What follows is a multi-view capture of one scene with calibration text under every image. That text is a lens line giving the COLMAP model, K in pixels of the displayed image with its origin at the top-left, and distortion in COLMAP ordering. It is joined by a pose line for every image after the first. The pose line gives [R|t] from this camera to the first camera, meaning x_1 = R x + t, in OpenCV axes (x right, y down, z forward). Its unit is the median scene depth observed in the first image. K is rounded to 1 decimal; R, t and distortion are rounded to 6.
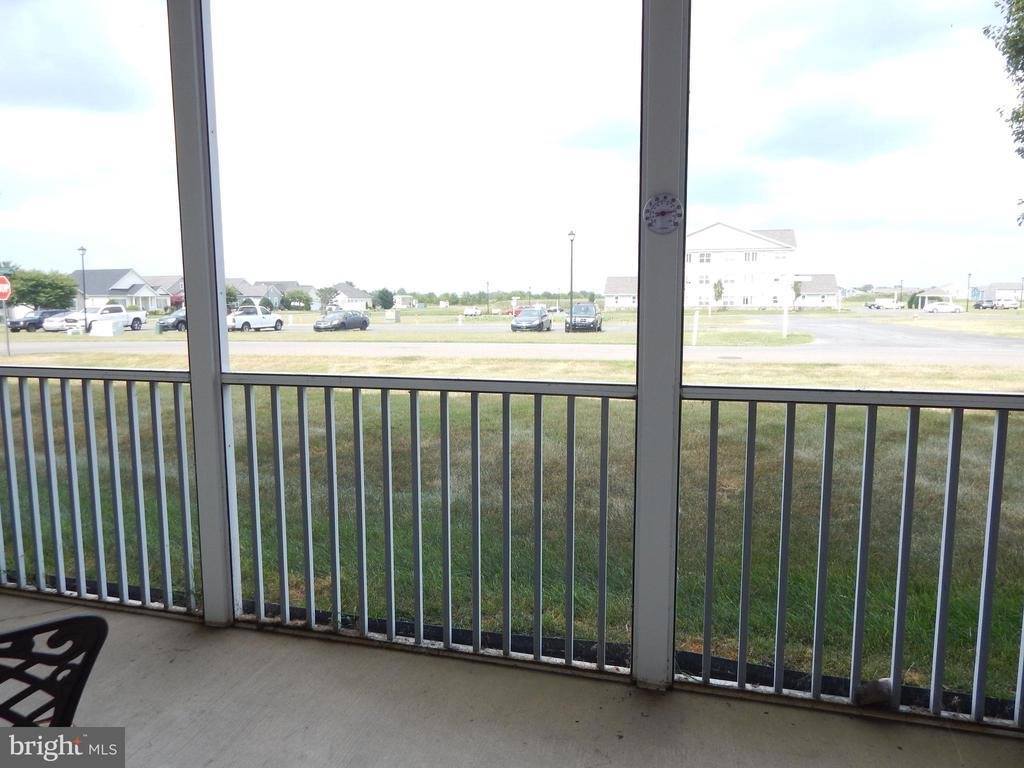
lens RADIAL K [[668.3, 0, 516.9], [0, 668.3, 380.1], [0, 0, 1]] dist [-0.000635, -0.002391]
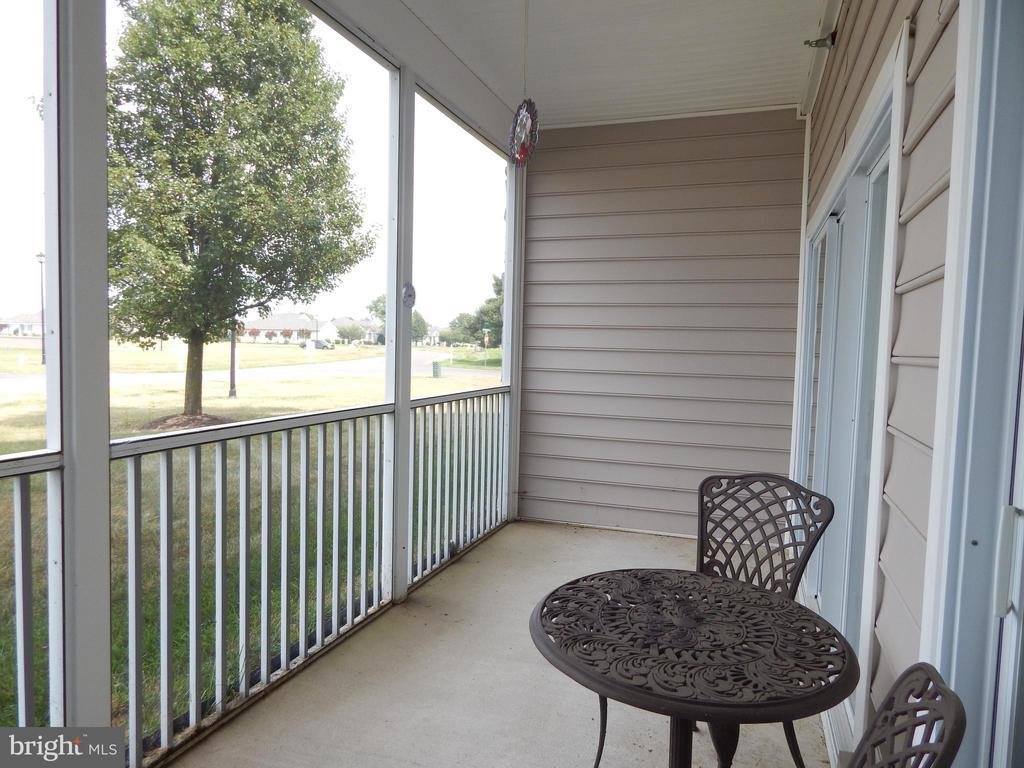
lens RADIAL K [[667.3, 0, 511.2], [0, 667.3, 383.6], [0, 0, 1]] dist [-0.004152, -0.003022]
pose [[0.085461, -0.052686, 0.994948, -0.091926], [0.091661, 0.994782, 0.044804, -0.005685], [-0.992116, 0.087369, 0.089845, 0.041346]]
